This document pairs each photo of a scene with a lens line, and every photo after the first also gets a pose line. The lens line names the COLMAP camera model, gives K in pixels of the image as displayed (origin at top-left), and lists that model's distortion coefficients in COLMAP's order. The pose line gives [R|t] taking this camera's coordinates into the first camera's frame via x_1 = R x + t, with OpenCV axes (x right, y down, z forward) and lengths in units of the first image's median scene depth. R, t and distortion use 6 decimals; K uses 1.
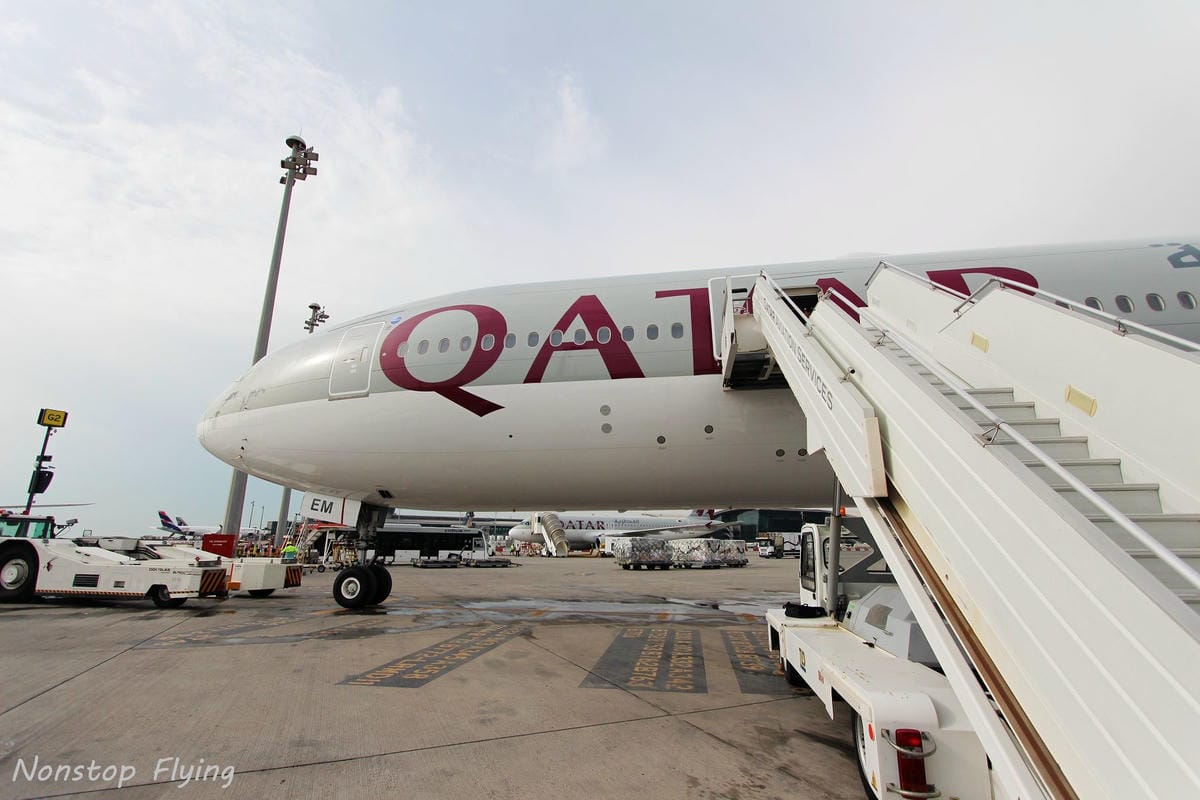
lens RADIAL K [[543.5, 0, 605.5], [0, 543.5, 404.9], [0, 0, 1]] dist [-0.007767, 0.000309]
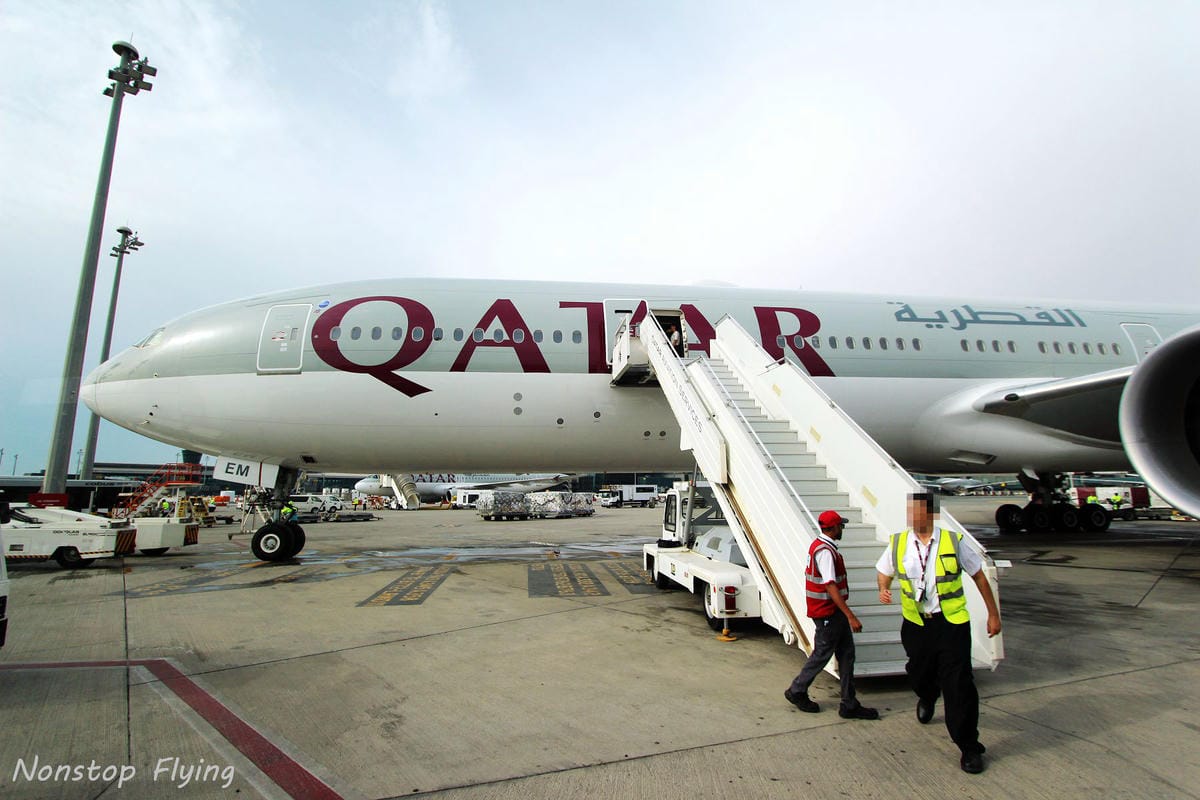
lens RADIAL K [[543.5, 0, 599.0], [0, 543.5, 402.5], [0, 0, 1]] dist [-0.007767, 0.000309]
pose [[0.961736, 0.035007, 0.271732, -0.145063], [-0.057375, 0.995546, 0.074812, -0.073829], [-0.267903, -0.087540, 0.959461, -0.229575]]
